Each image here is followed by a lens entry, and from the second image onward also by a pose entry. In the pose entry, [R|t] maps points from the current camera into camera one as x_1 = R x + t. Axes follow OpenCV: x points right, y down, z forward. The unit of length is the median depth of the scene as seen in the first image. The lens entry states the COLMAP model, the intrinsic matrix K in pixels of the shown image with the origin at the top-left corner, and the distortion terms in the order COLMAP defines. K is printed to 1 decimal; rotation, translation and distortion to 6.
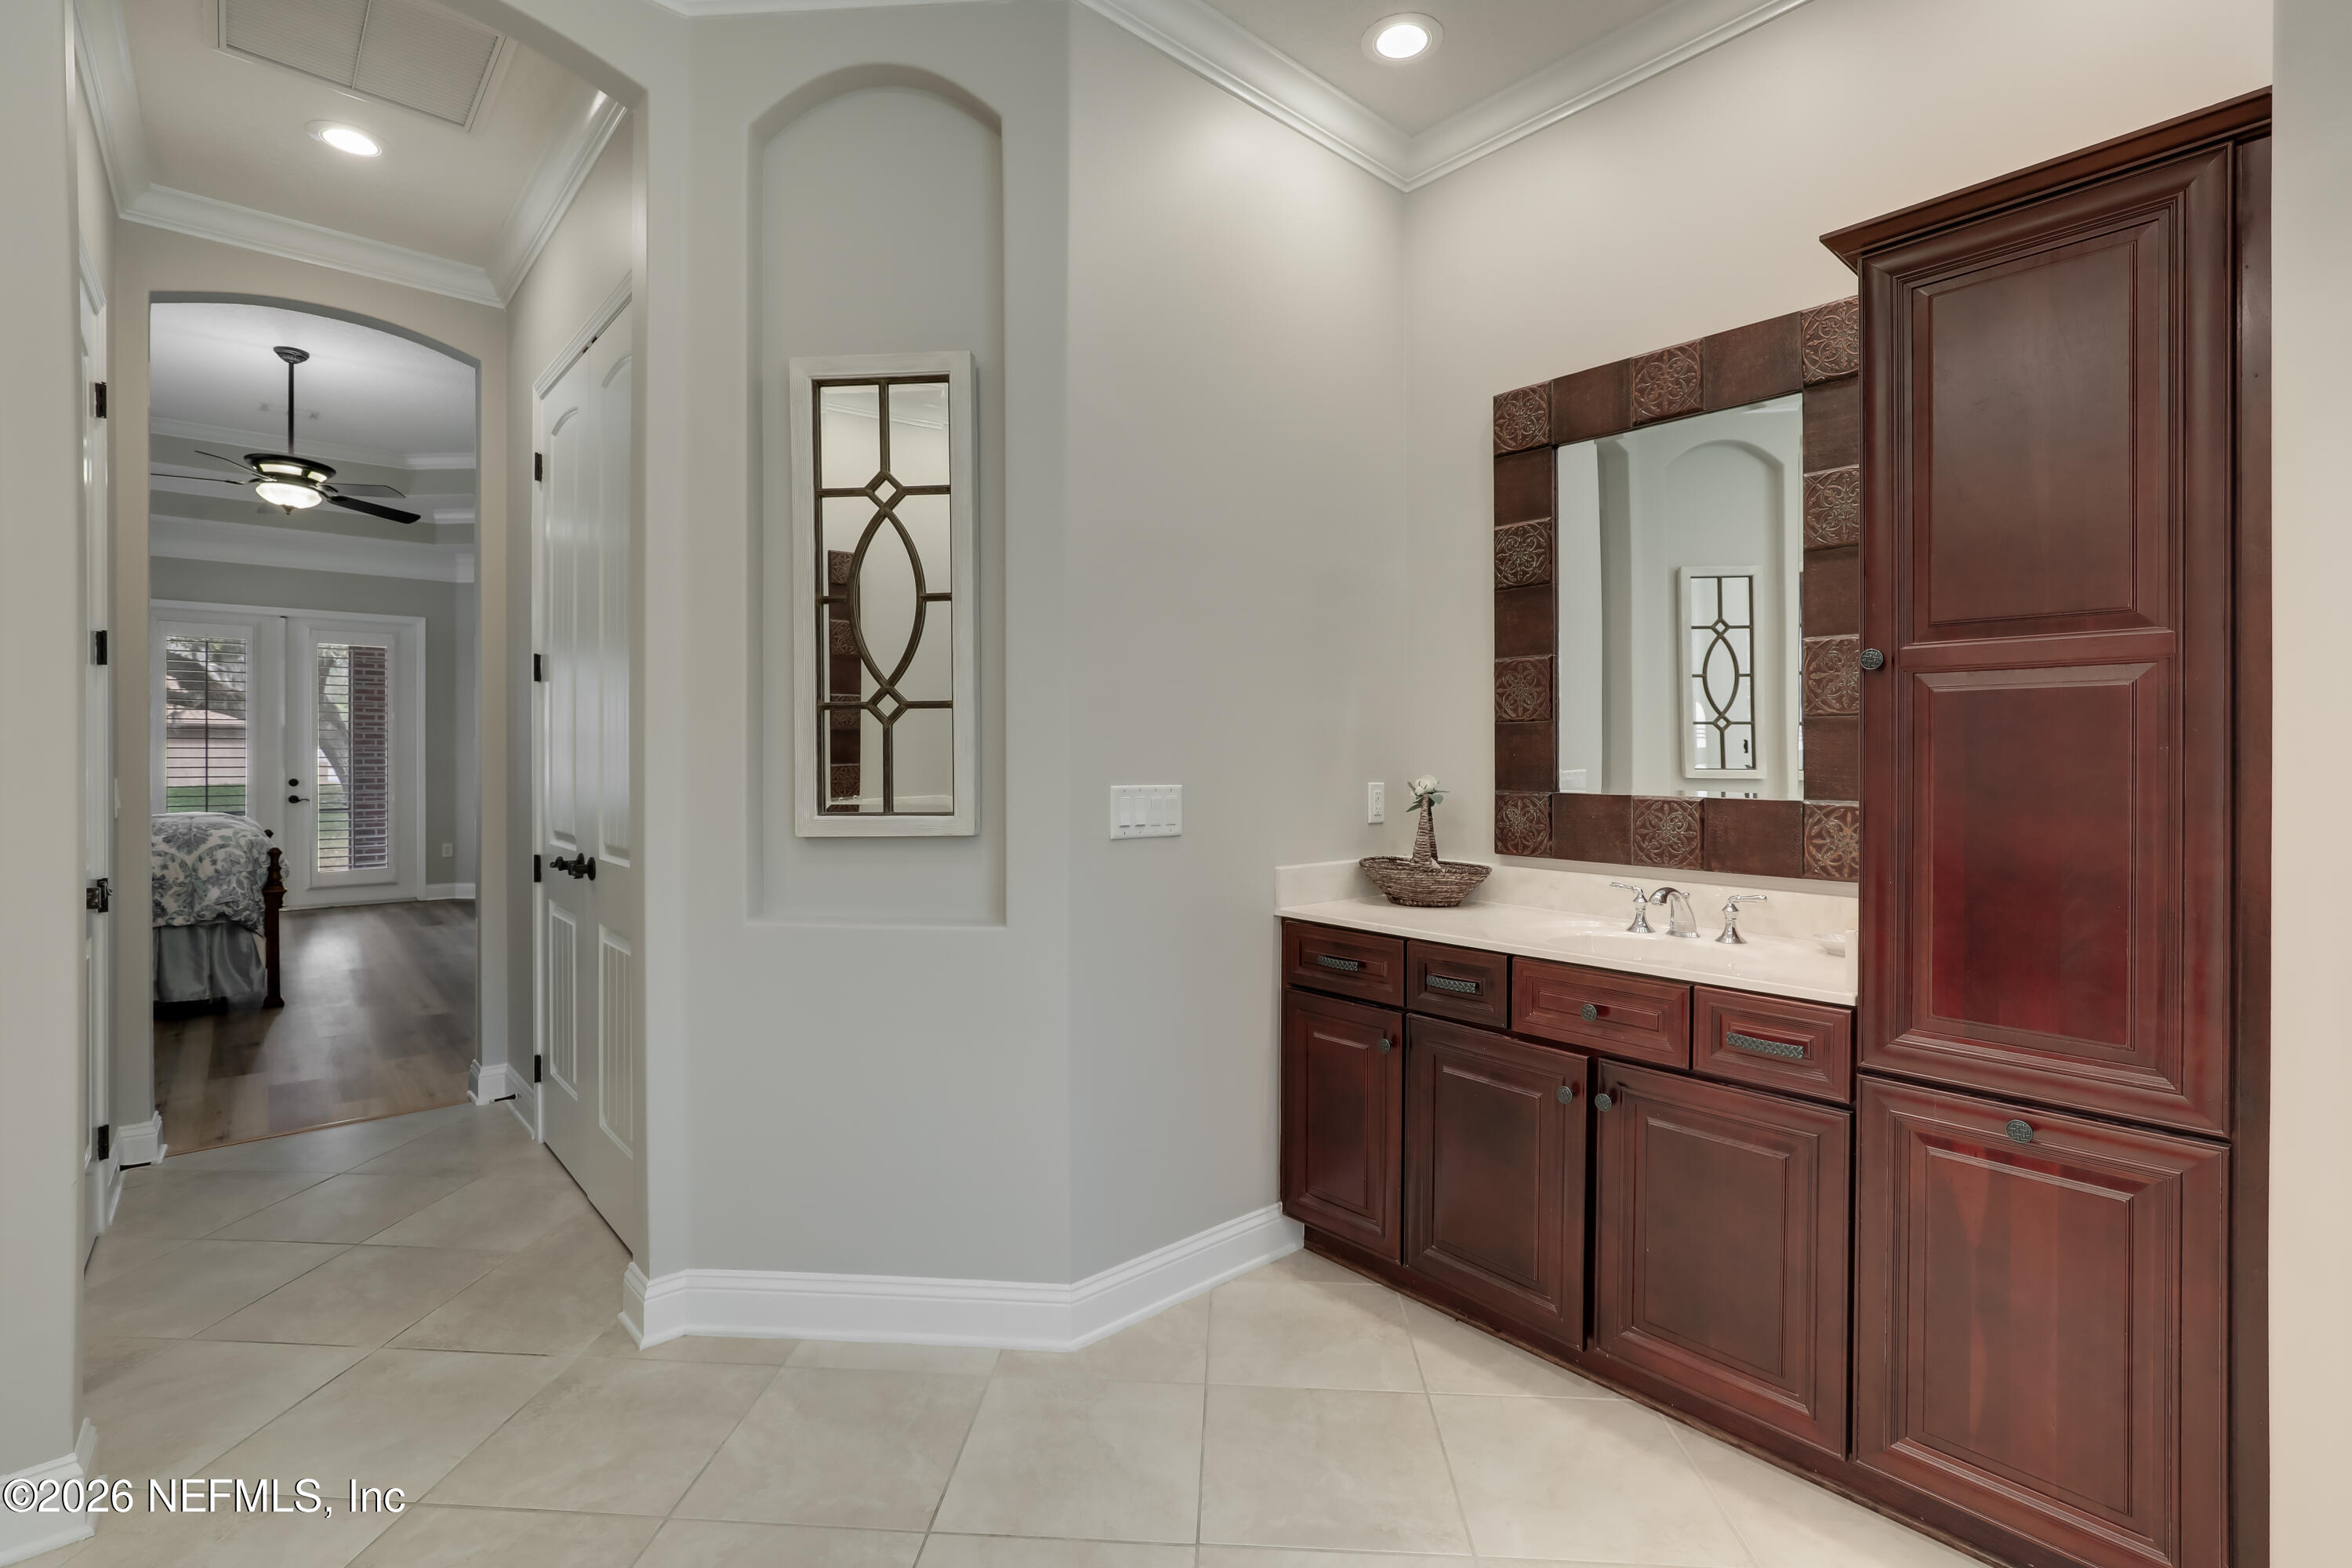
lens RADIAL K [[1073.2, 0, 1178.5], [0, 1073.2, 764.1], [0, 0, 1]] dist [-0.021652, 0.011646]
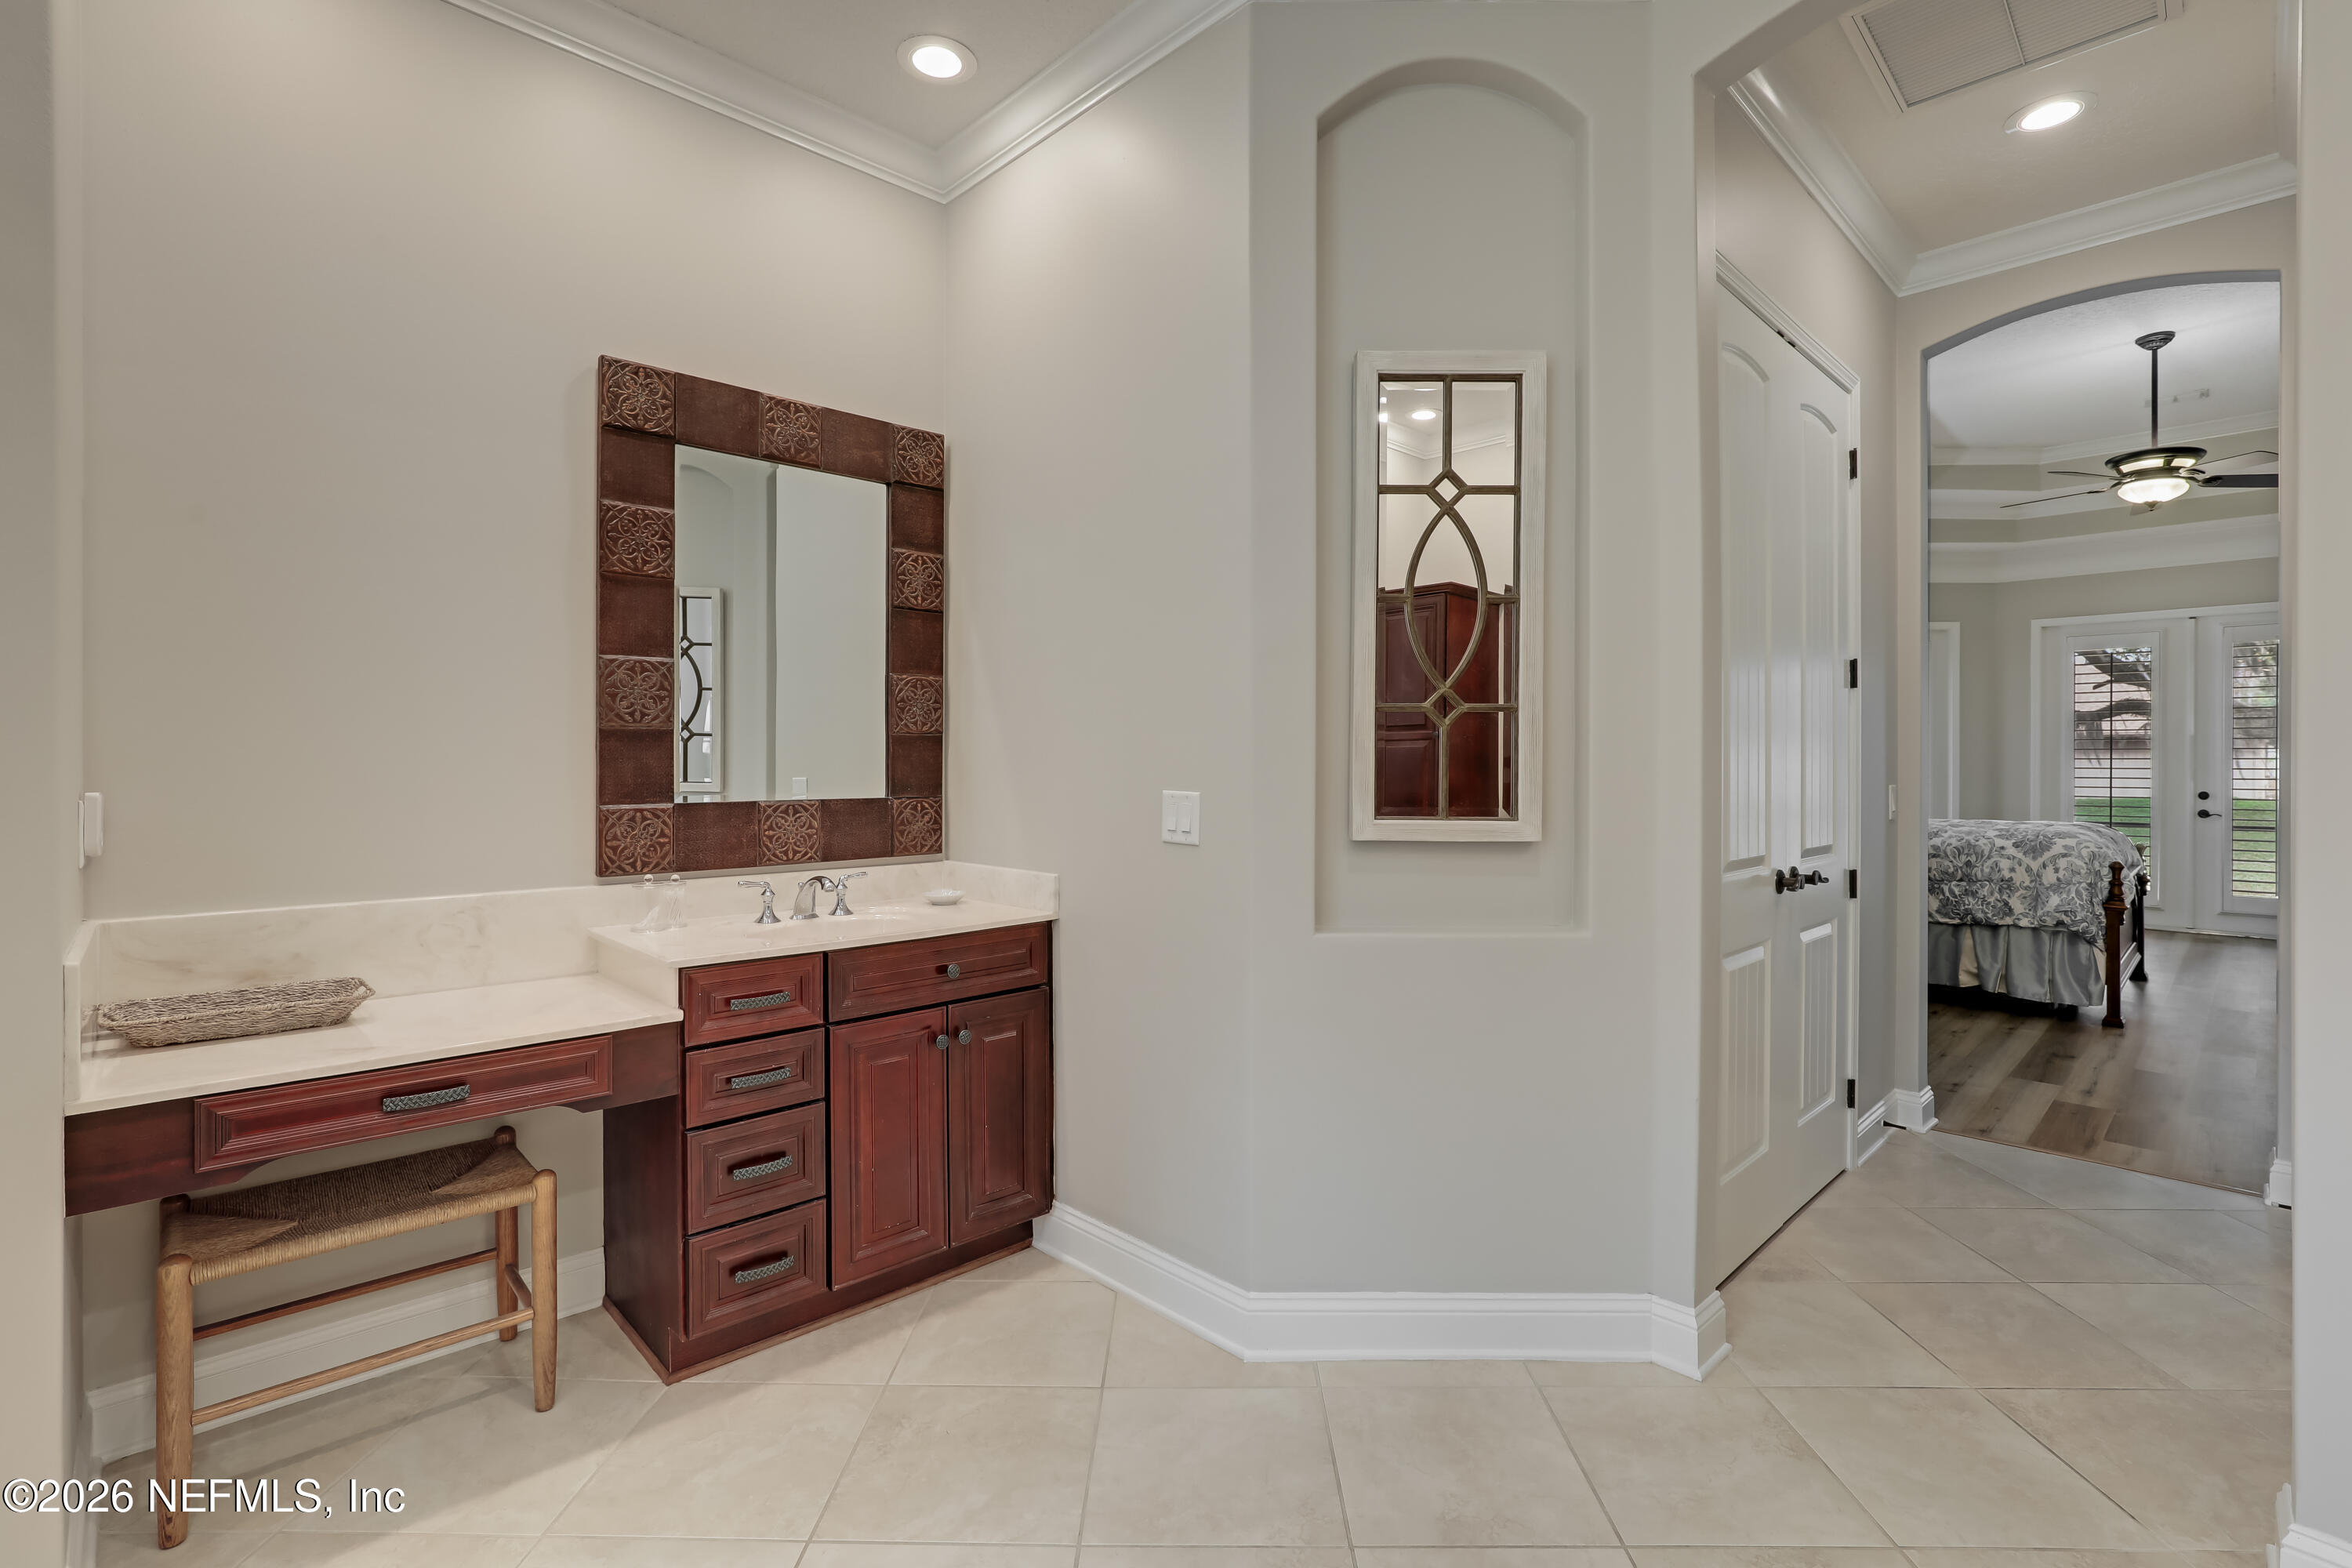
lens RADIAL K [[1073.2, 0, 1178.5], [0, 1073.2, 764.1], [0, 0, 1]] dist [-0.021652, 0.011646]
pose [[0.052482, 0.000066, -0.998622, 0.068880], [-0.010627, 0.999943, -0.000493, -0.000206], [0.998565, 0.010639, 0.052480, 0.101753]]
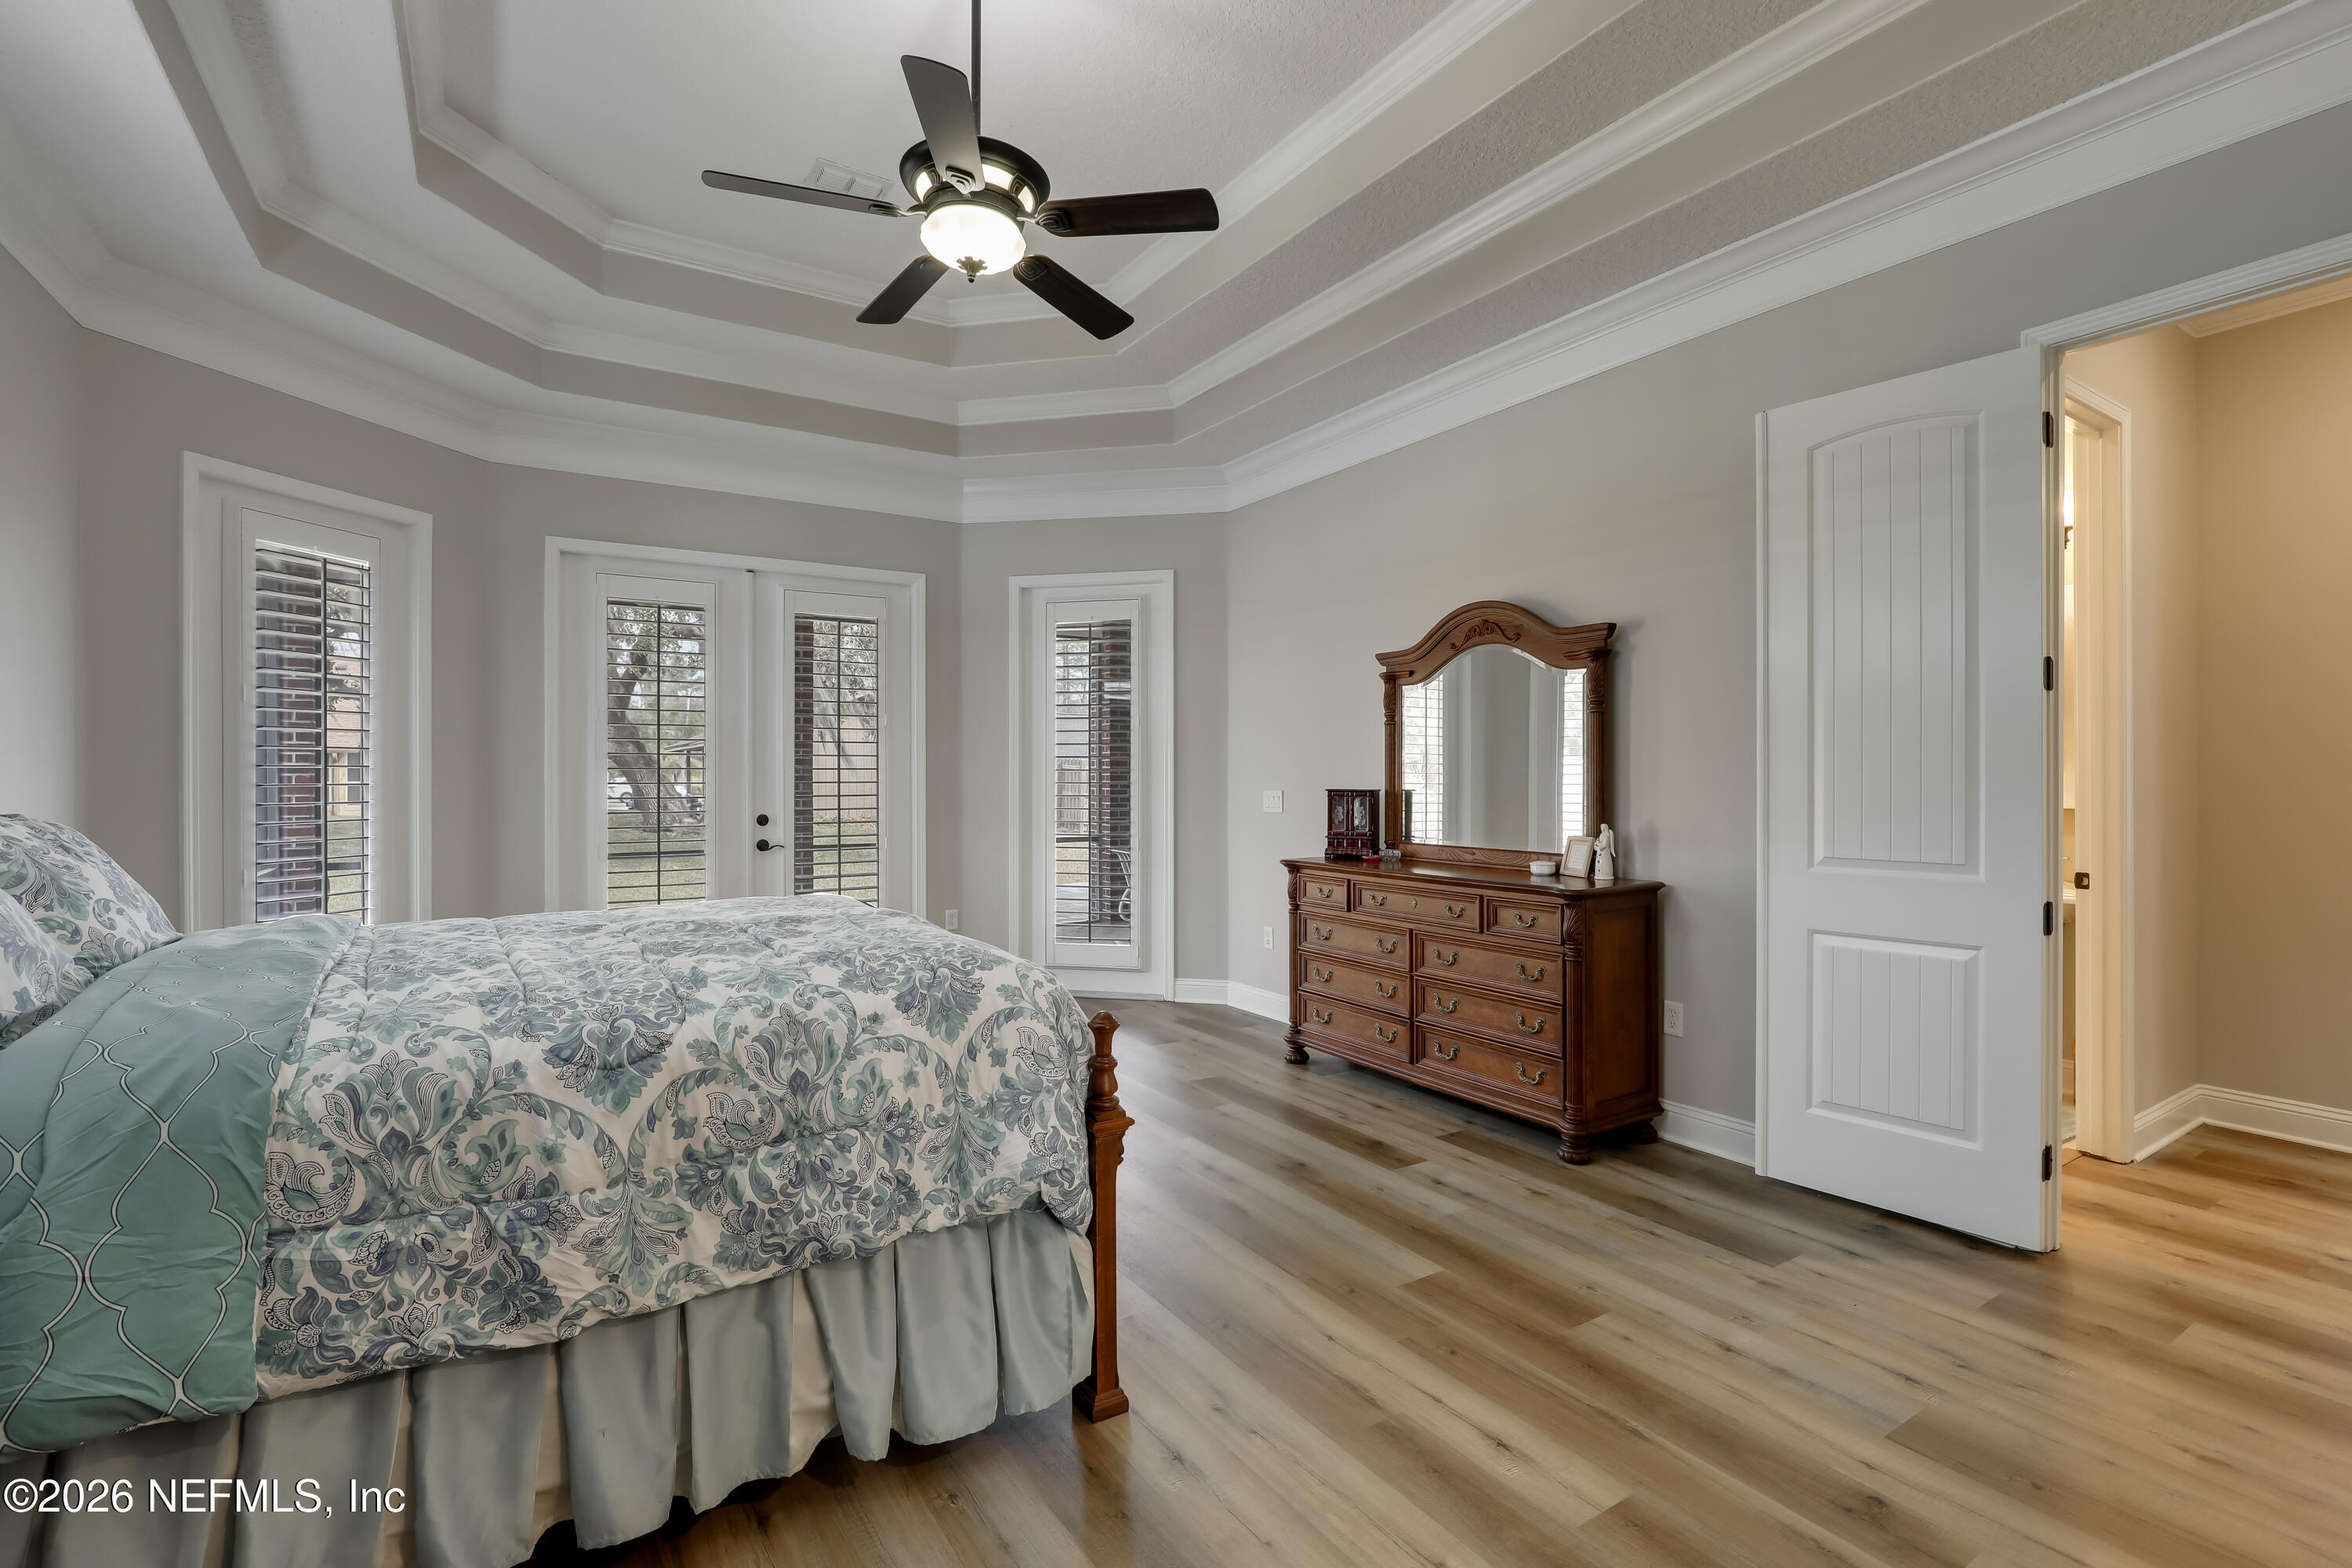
lens RADIAL K [[1062.8, 0, 1174.8], [0, 1062.8, 767.3], [0, 0, 1]] dist [-0.017116, 0.000620]
pose [[0.989268, -0.006488, -0.145965, -0.785169], [0.004274, 0.999871, -0.015481, -0.007136], [0.146047, 0.014691, 0.989169, 0.624620]]
